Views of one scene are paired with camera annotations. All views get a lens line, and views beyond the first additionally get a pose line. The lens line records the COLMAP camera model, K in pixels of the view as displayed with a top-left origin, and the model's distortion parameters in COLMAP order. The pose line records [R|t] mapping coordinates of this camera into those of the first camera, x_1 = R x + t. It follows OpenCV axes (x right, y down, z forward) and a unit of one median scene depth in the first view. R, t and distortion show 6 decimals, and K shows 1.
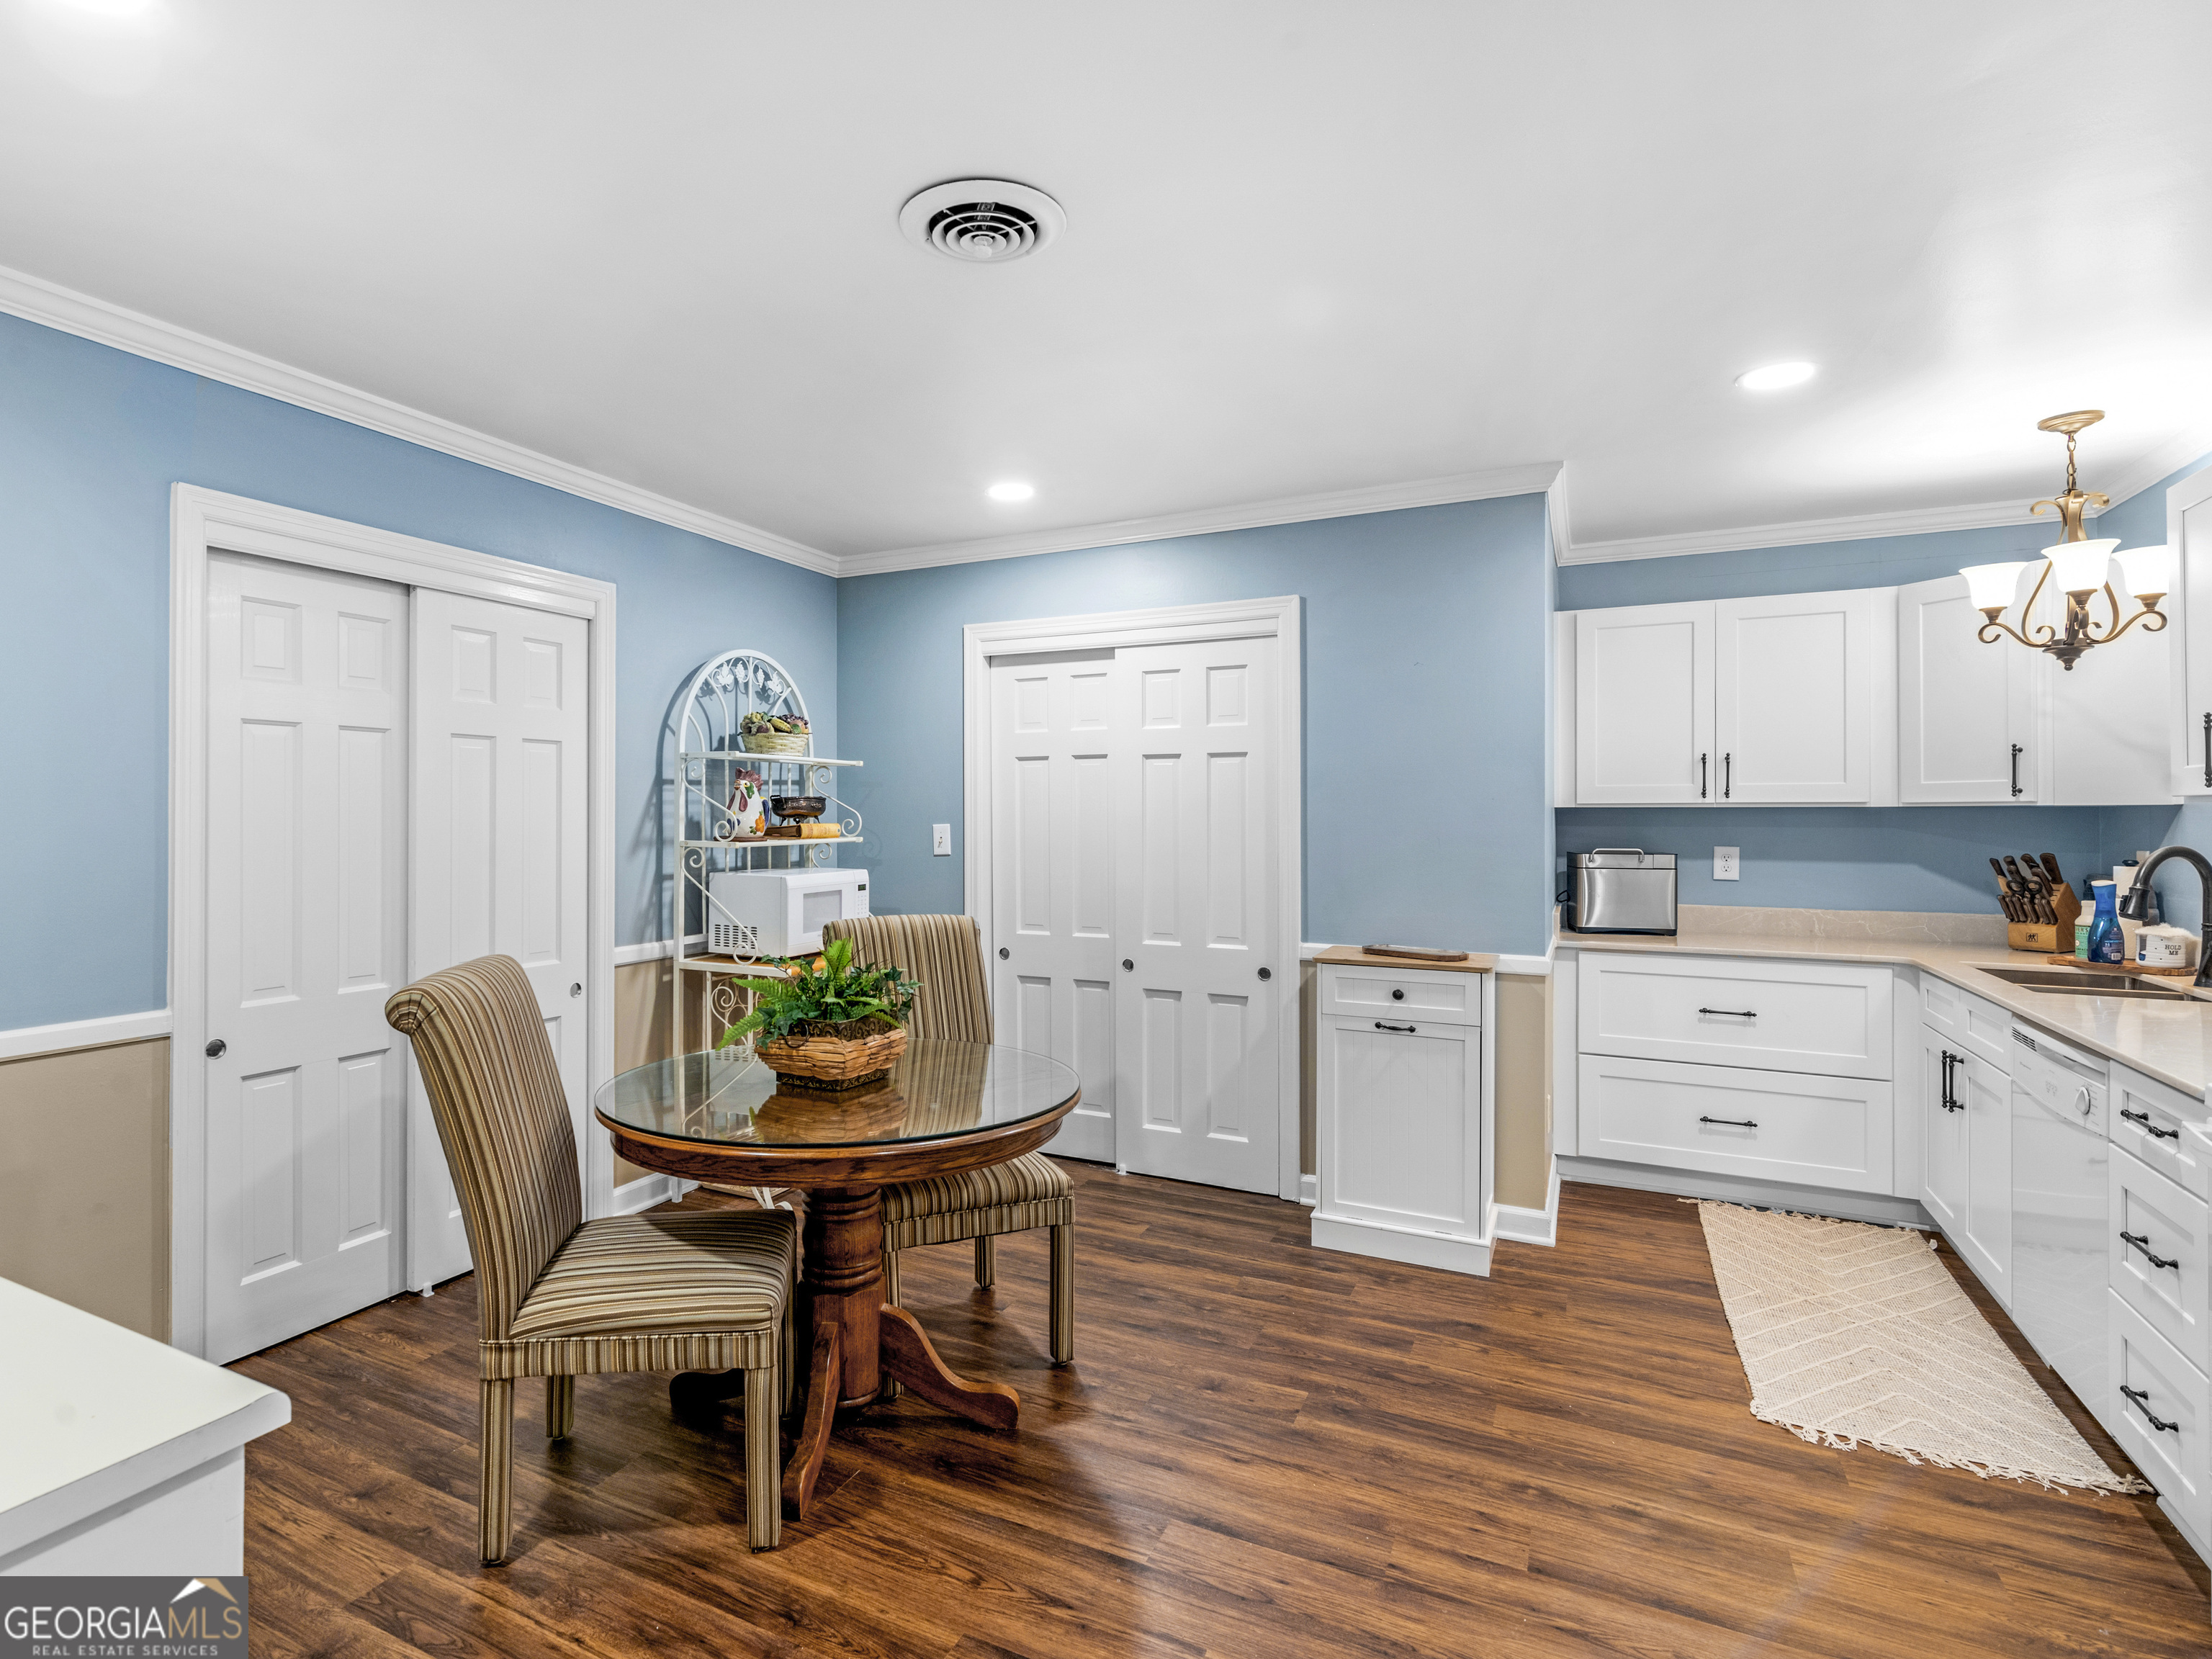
lens RADIAL K [[1161.1, 0, 1103.3], [0, 1161.1, 813.9], [0, 0, 1]] dist [-0.000300, -0.000150]
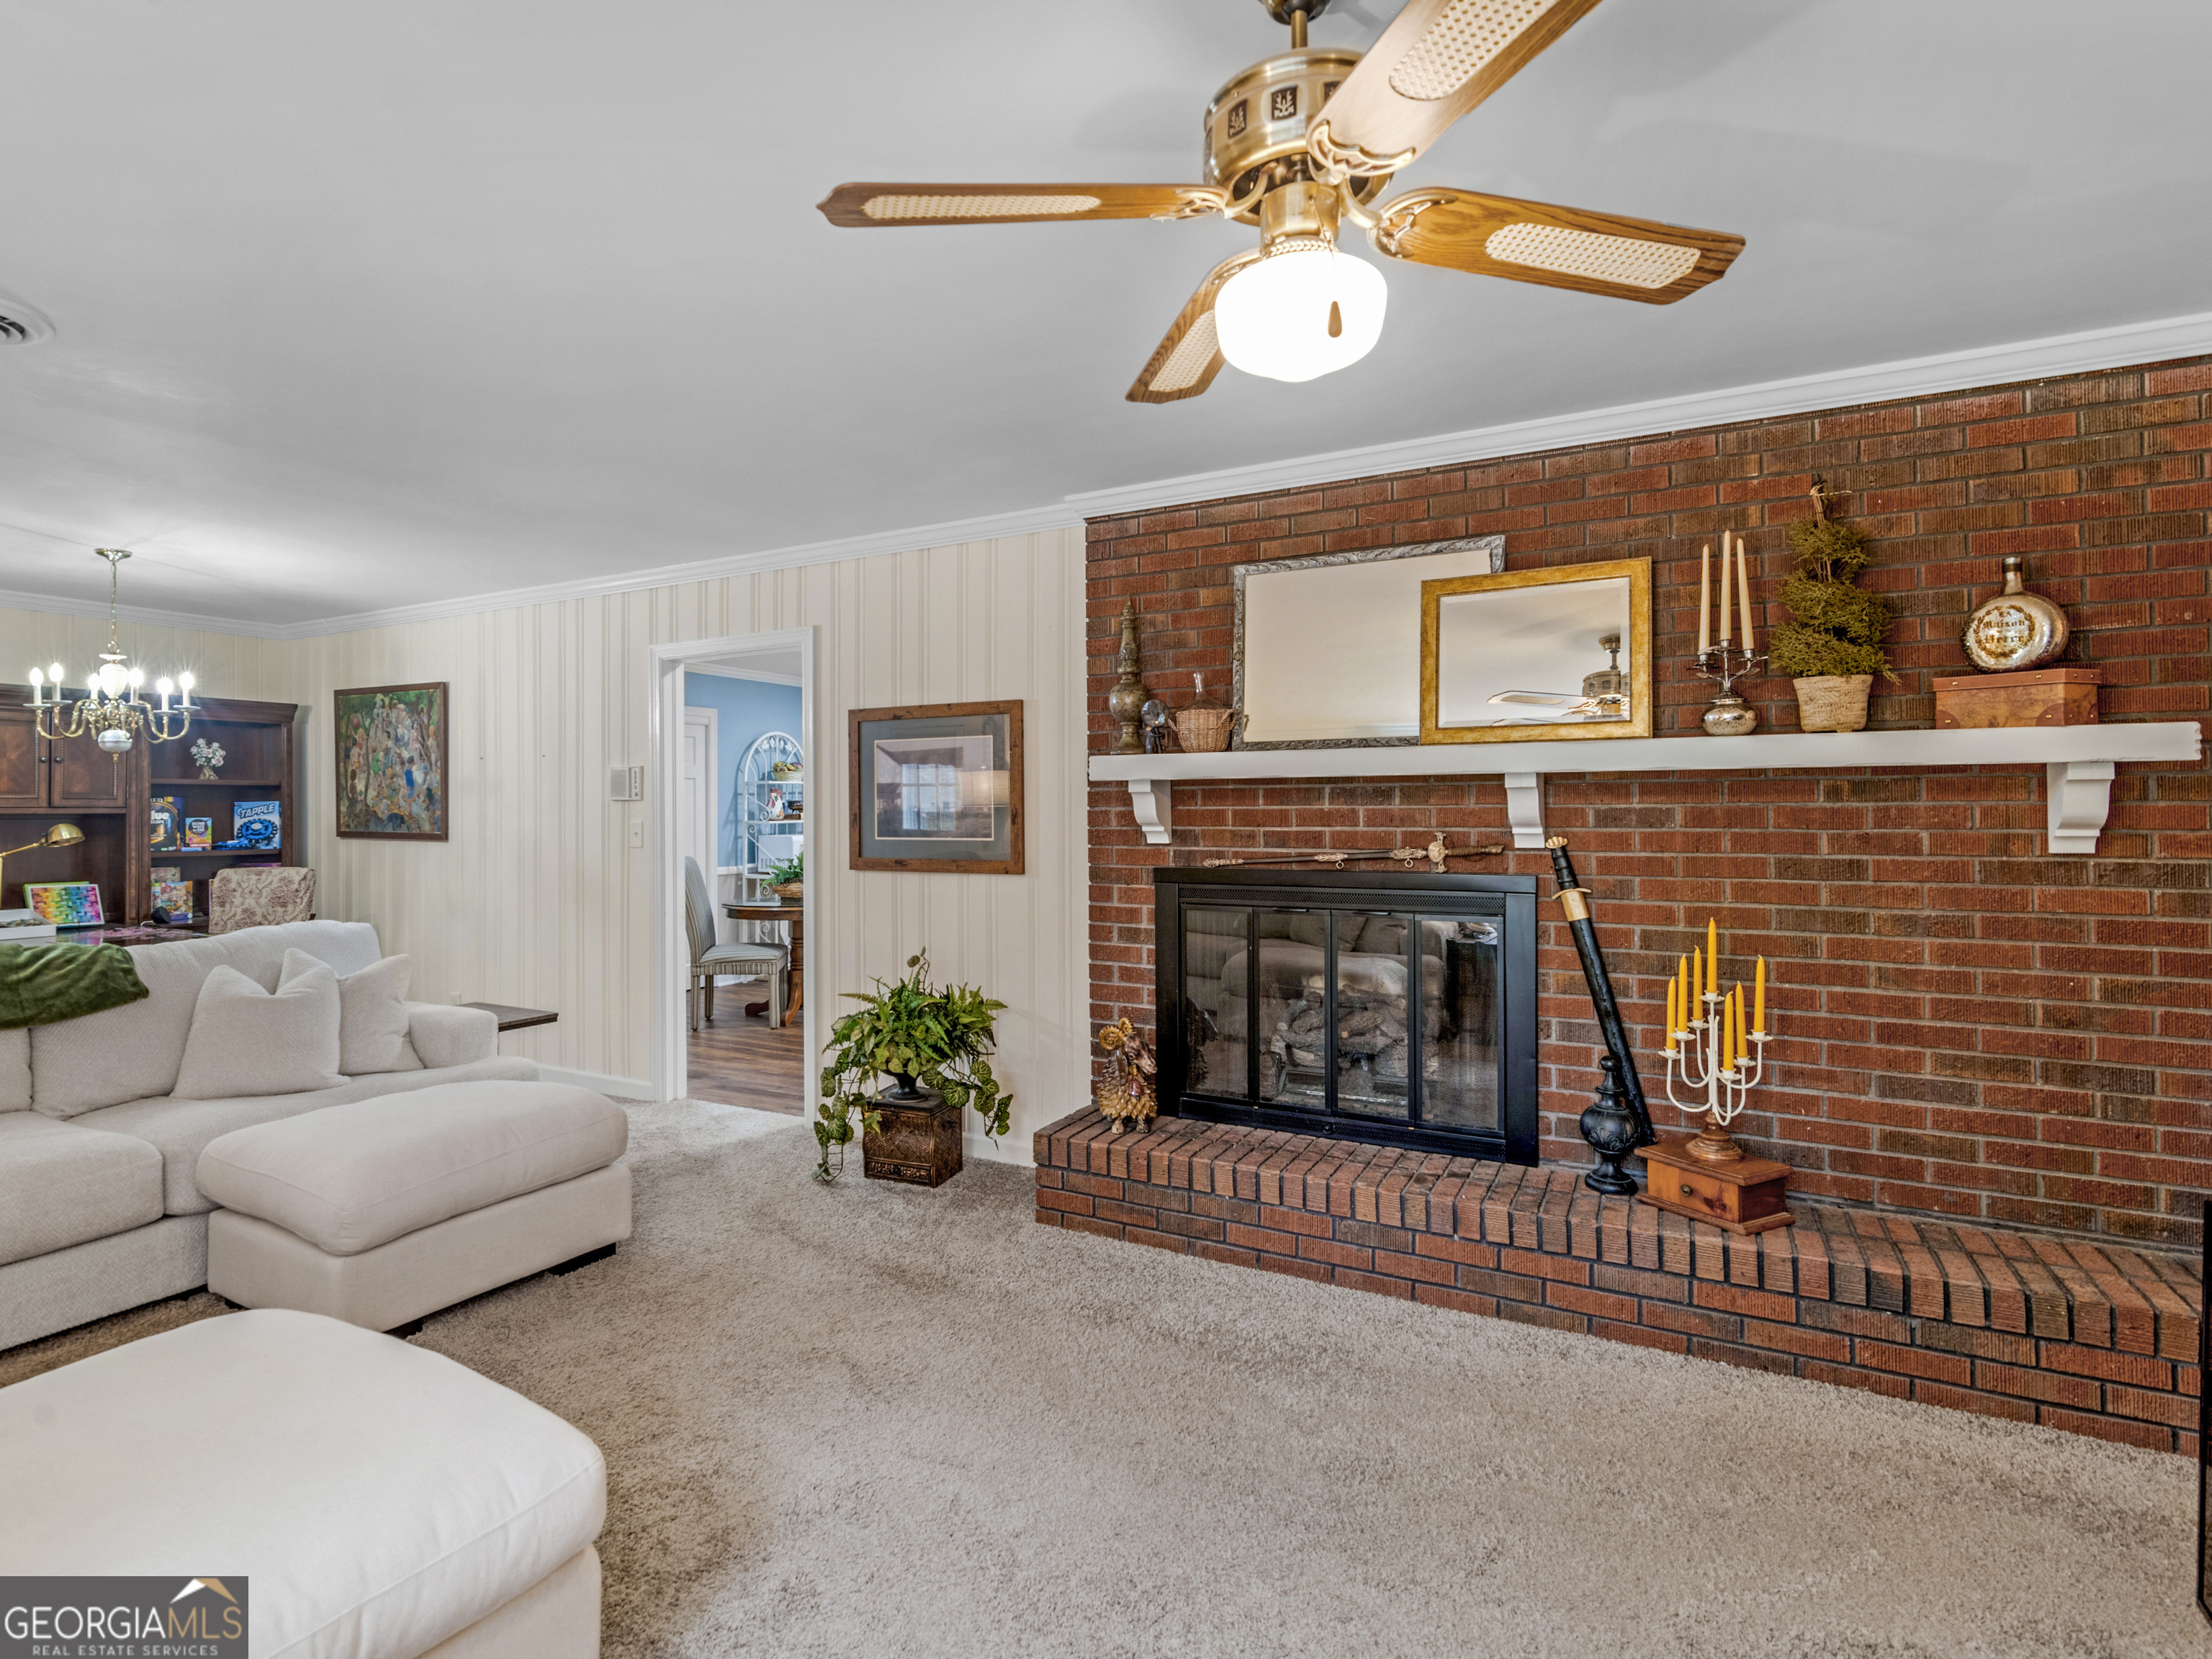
lens RADIAL K [[1161.1, 0, 1103.3], [0, 1161.1, 813.9], [0, 0, 1]] dist [-0.000300, -0.000150]
pose [[0.999133, -0.001769, -0.041602, 0.427778], [0.002023, 0.999980, 0.006073, -0.002078], [0.041591, -0.006152, 0.999116, -1.236308]]
